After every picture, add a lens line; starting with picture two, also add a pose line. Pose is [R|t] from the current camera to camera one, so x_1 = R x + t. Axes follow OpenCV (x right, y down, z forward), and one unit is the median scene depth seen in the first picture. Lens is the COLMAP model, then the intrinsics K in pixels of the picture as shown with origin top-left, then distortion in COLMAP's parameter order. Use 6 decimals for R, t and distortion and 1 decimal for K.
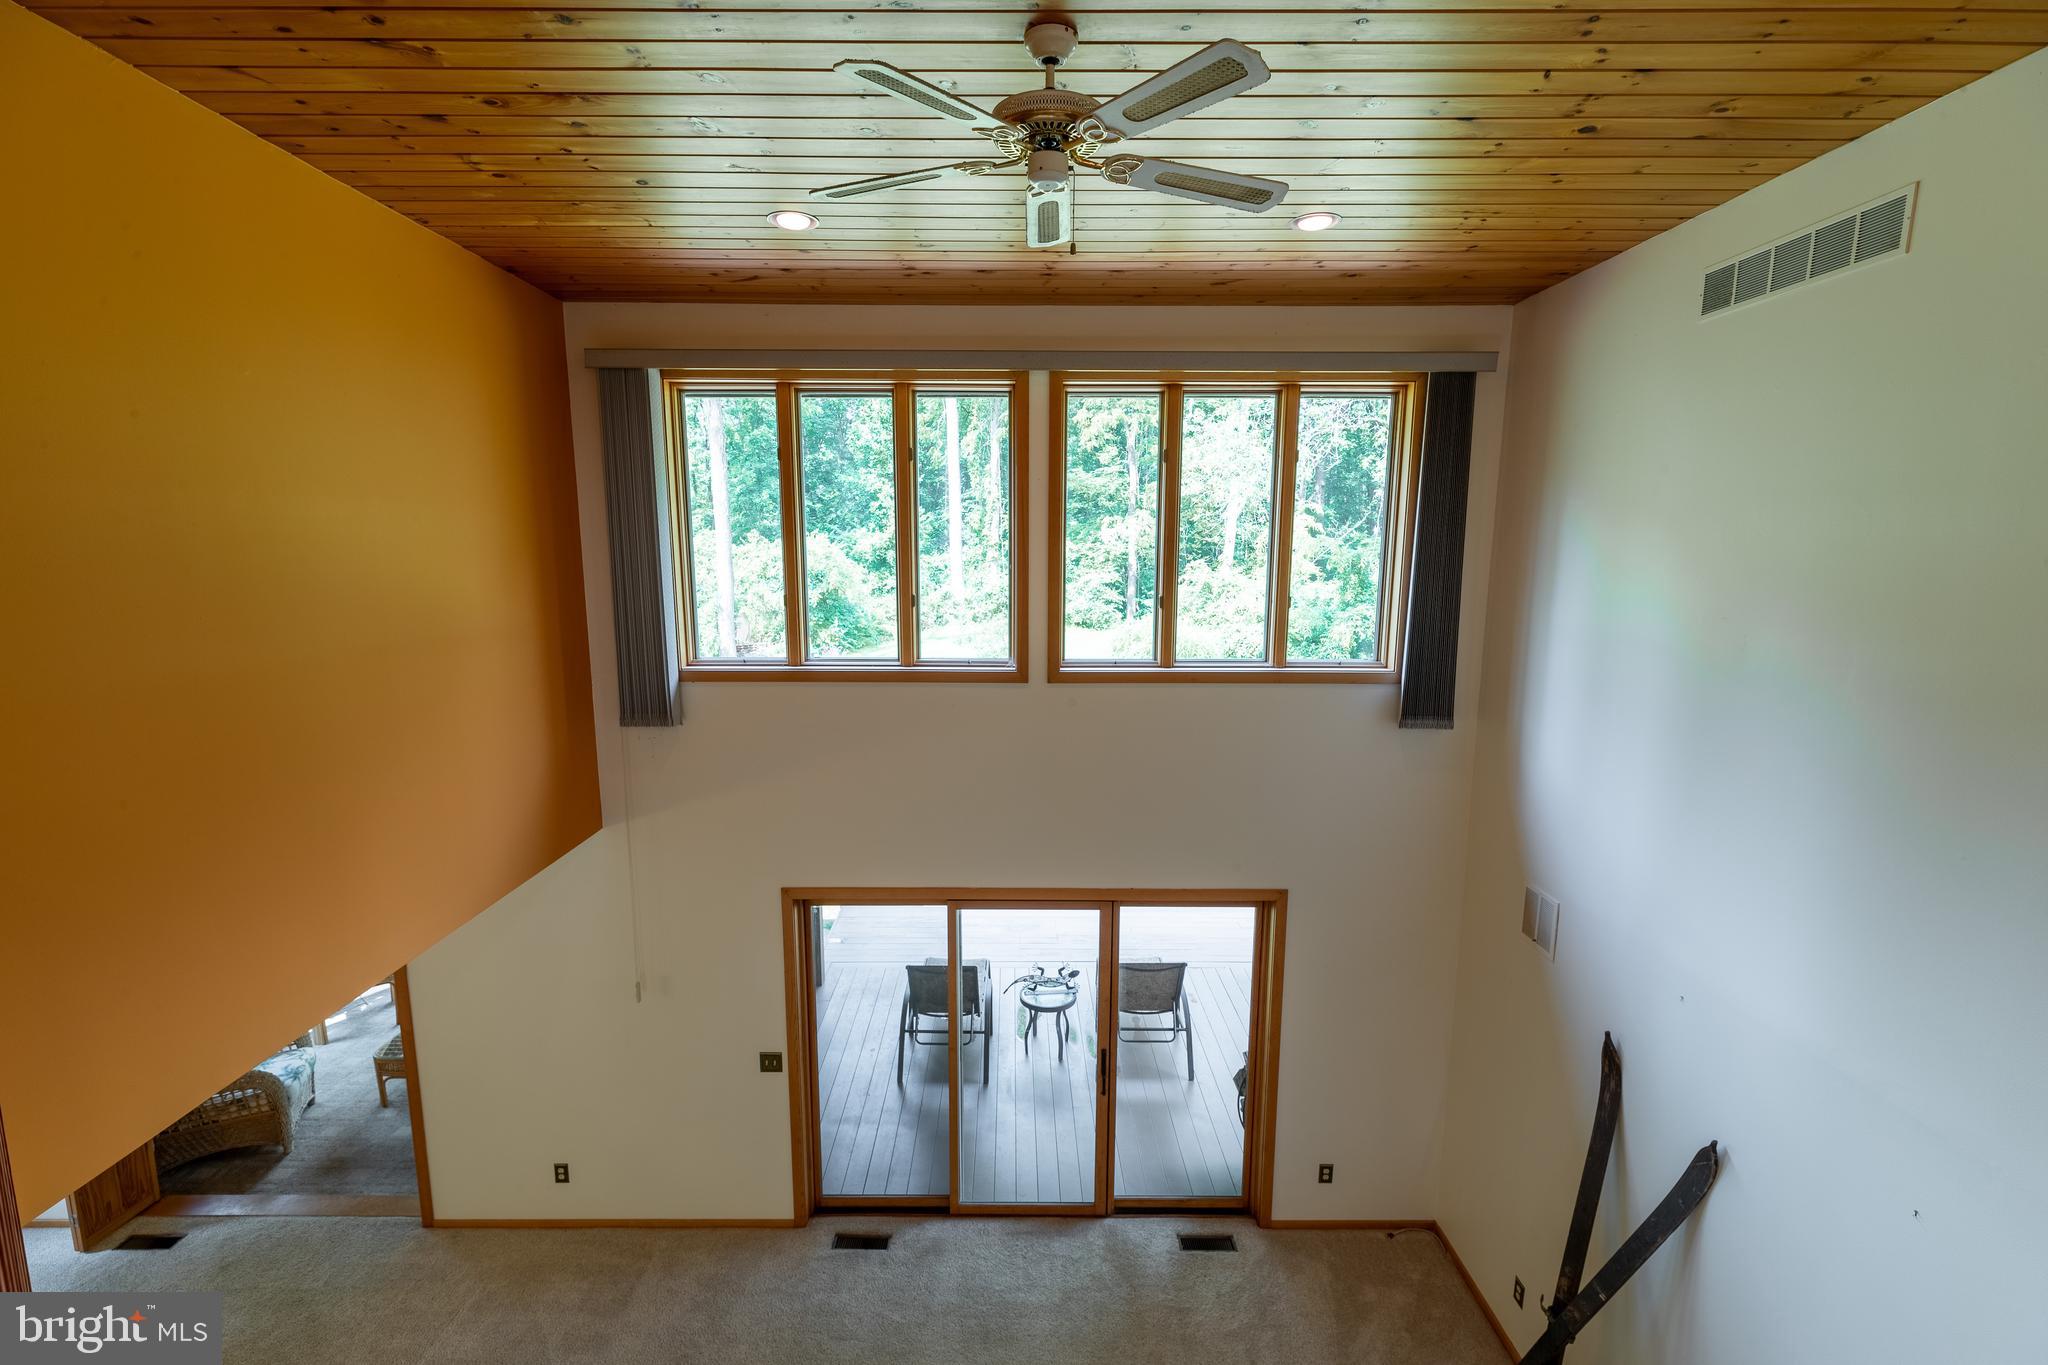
lens RADIAL K [[922.5, 0, 1022.1], [0, 922.5, 703.4], [0, 0, 1]] dist [0.006001, -0.002428]
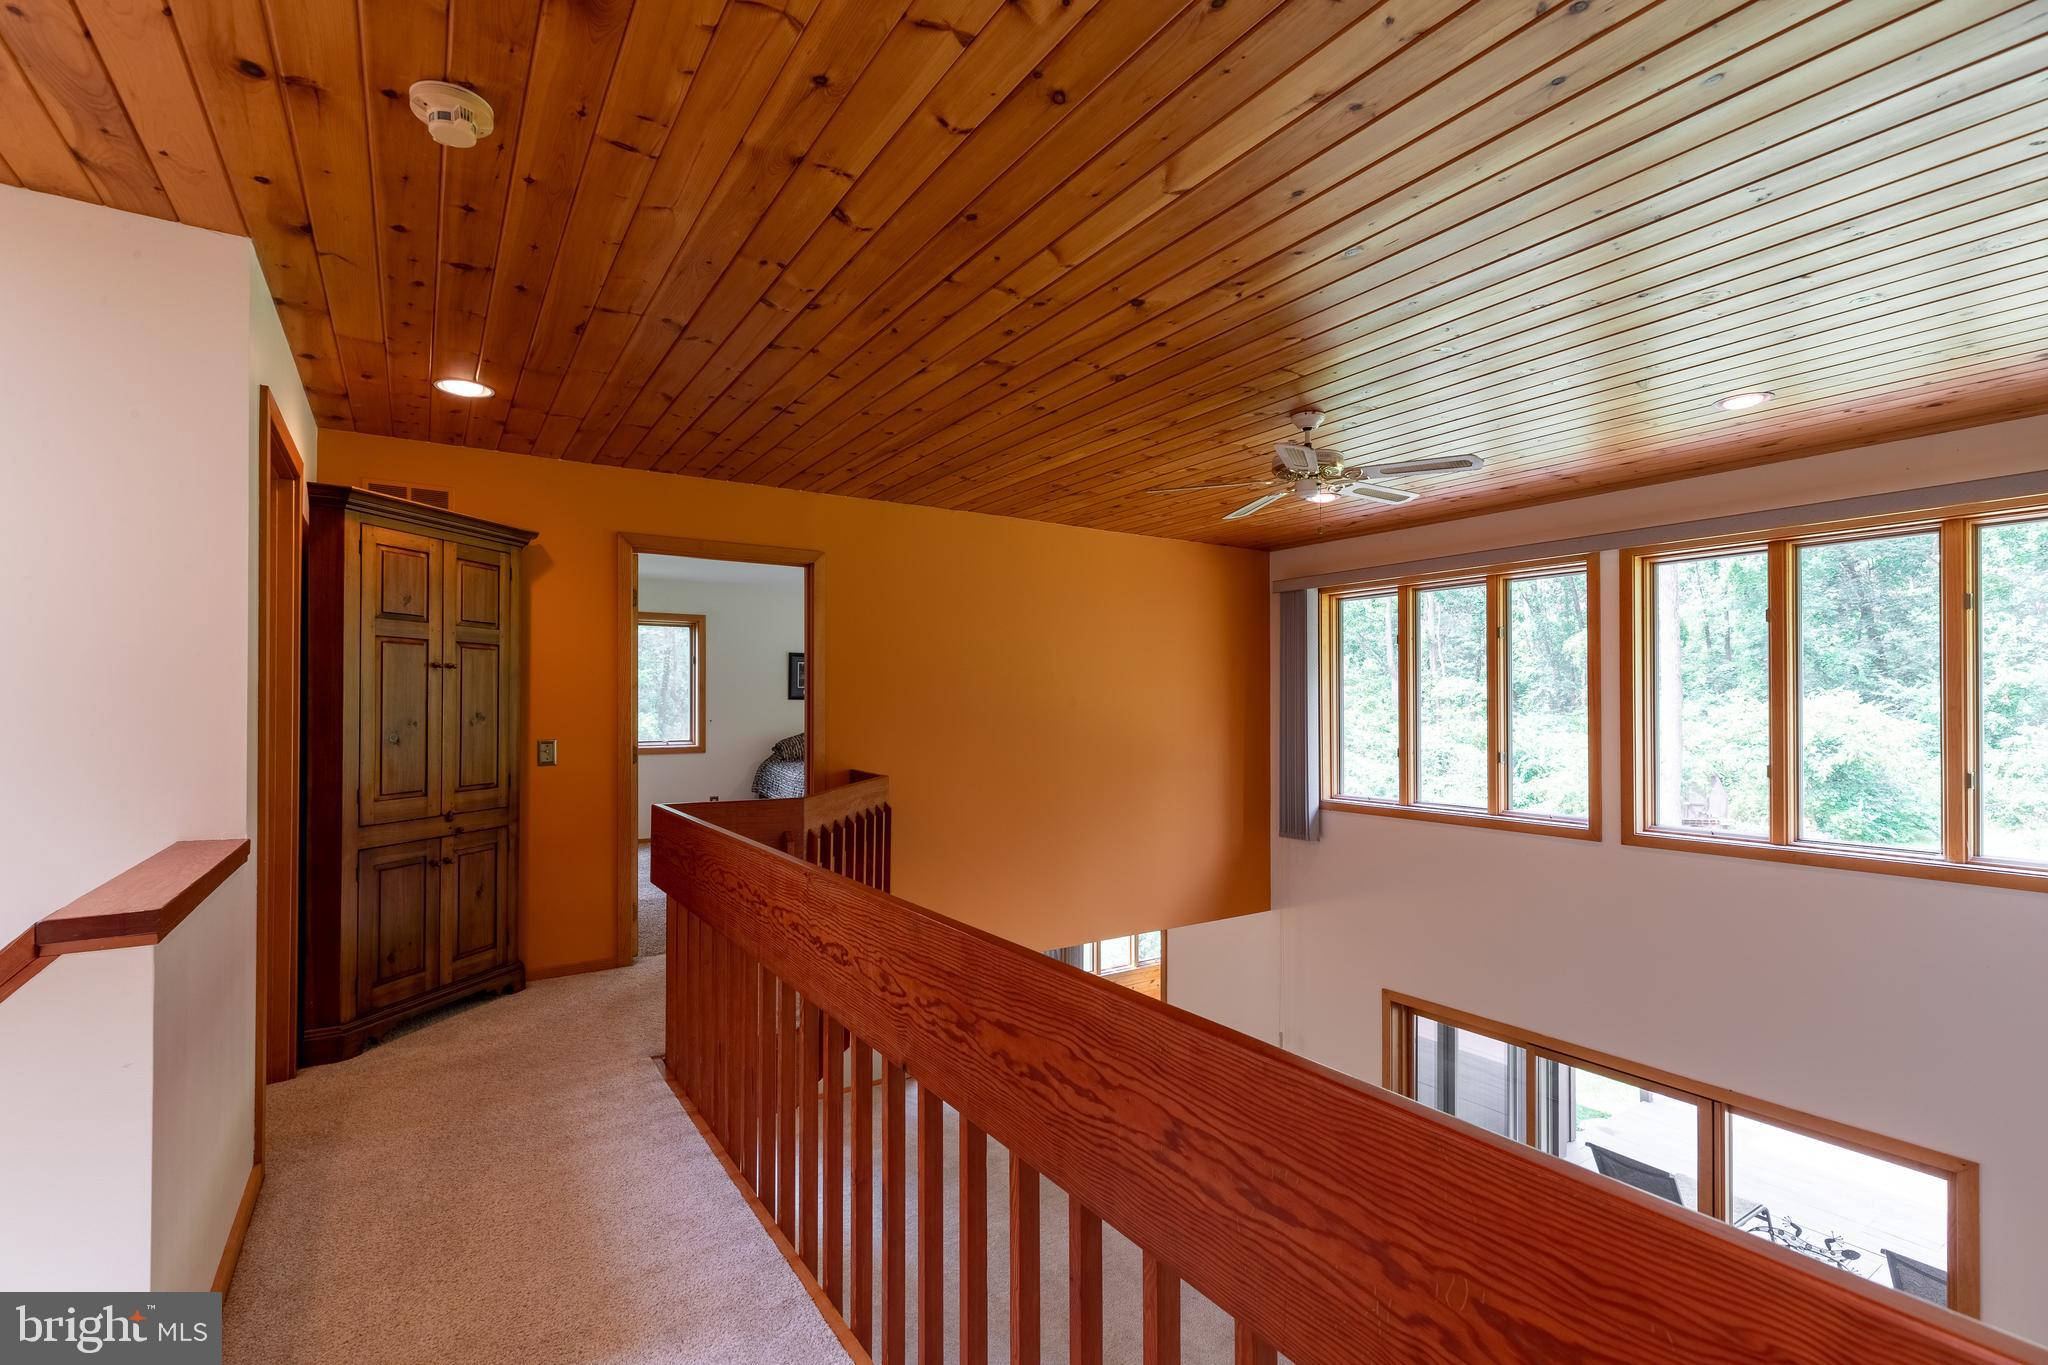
lens RADIAL K [[922.5, 0, 1021.6], [0, 922.5, 700.0], [0, 0, 1]] dist [0.006001, -0.002428]
pose [[0.550137, -0.007548, -0.835041, 0.474585], [-0.138977, 0.985186, -0.100464, 0.014300], [0.823429, 0.171320, 0.540938, -0.104960]]
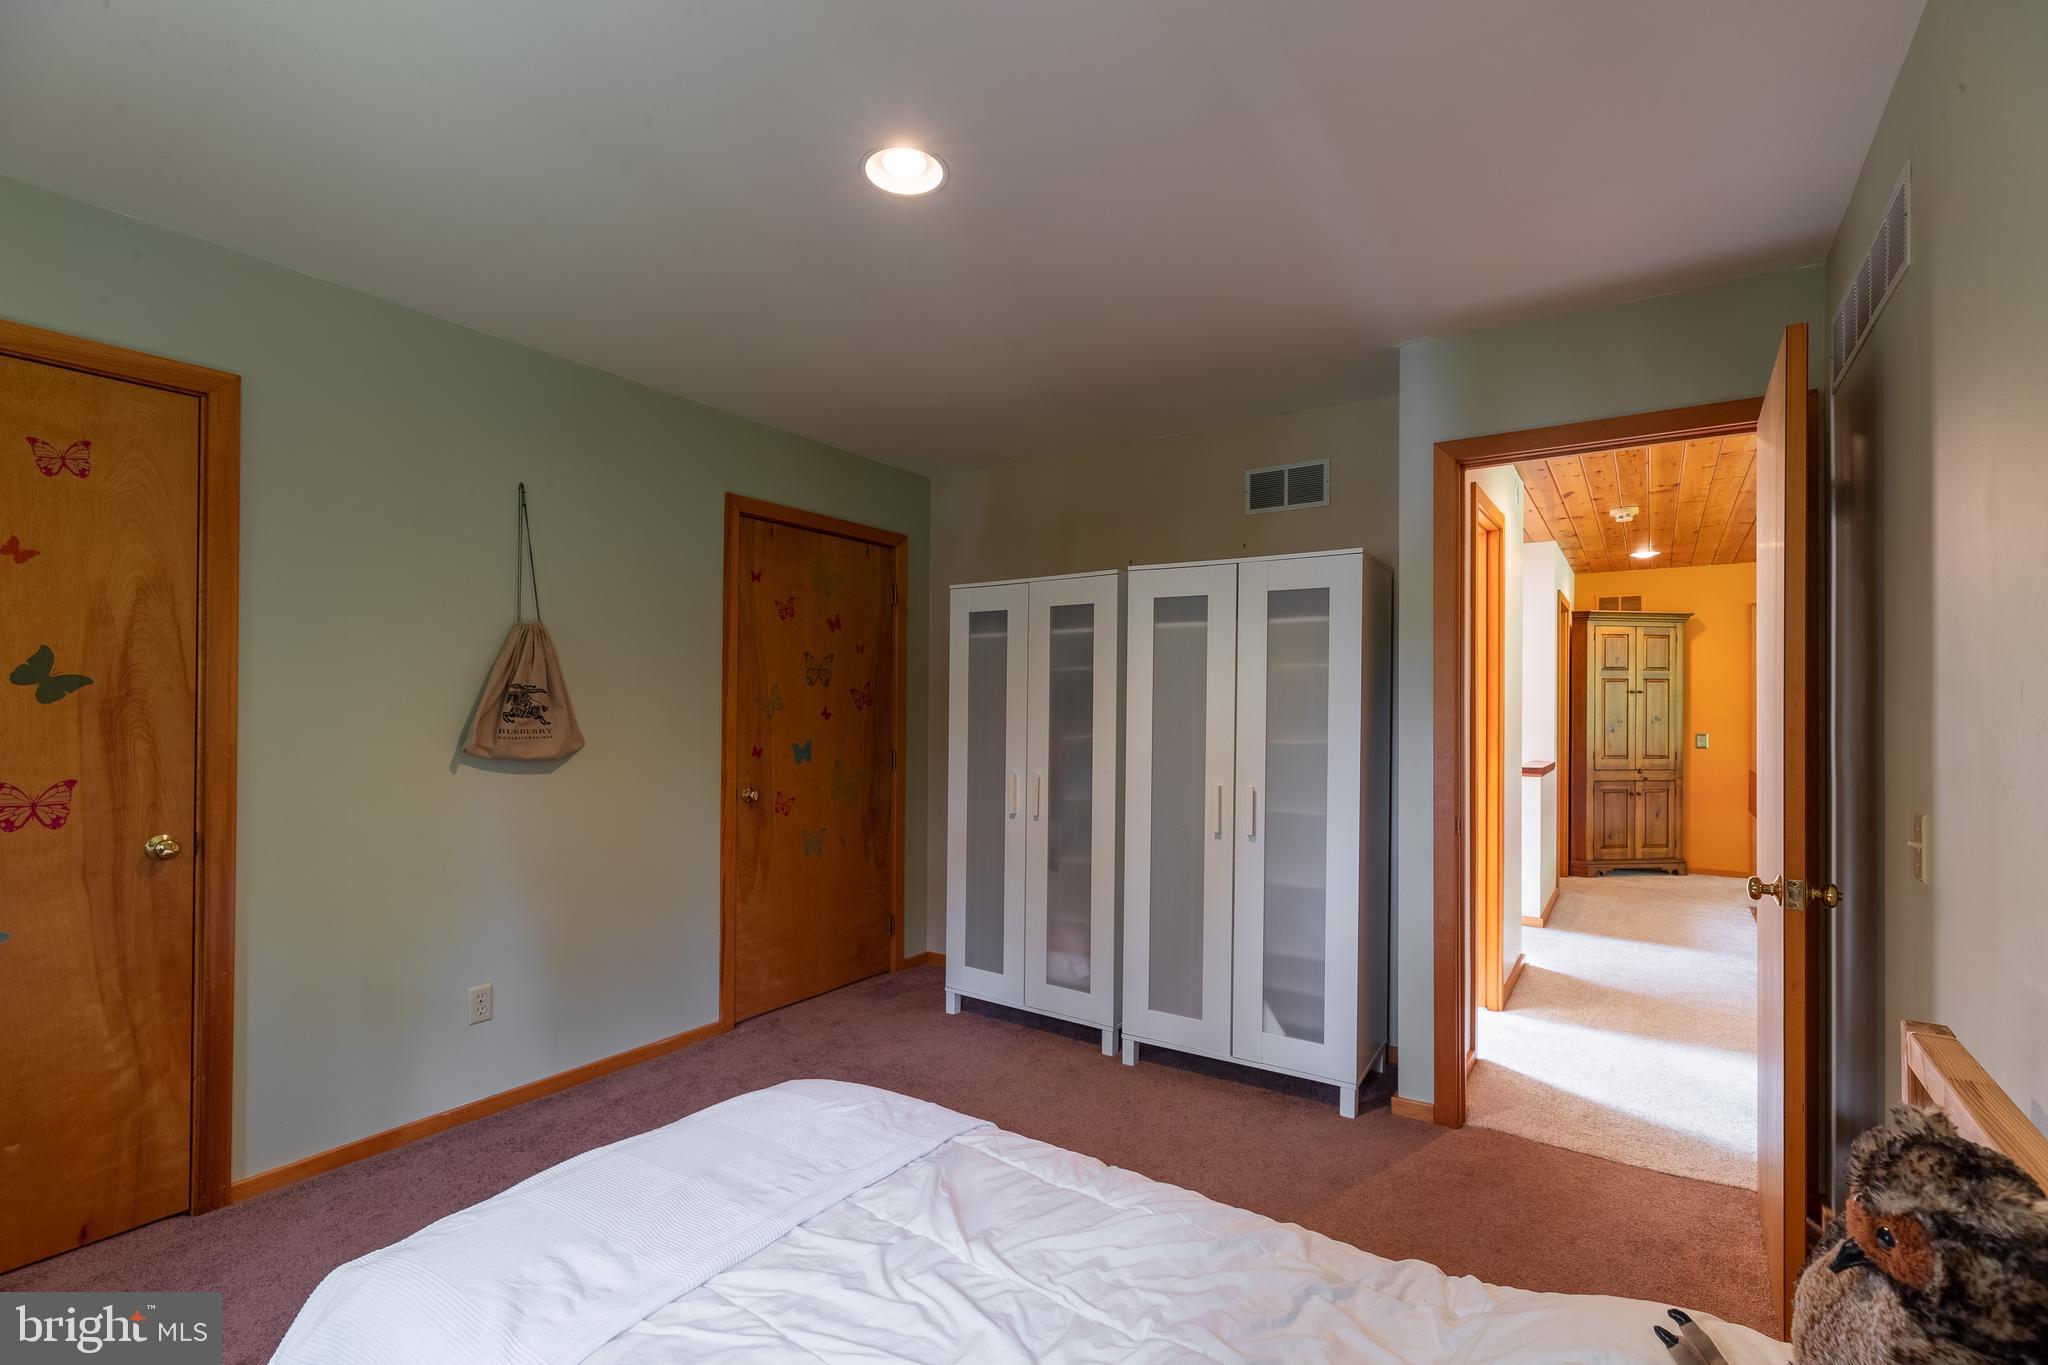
lens RADIAL K [[922.5, 0, 1010.0], [0, 922.5, 698.4], [0, 0, 1]] dist [0.006001, -0.002428]
pose [[-0.568391, -0.015504, -0.822613, 1.278784], [-0.147685, 0.985506, 0.083470, 0.010833], [0.809396, 0.168931, -0.562442, -0.070743]]
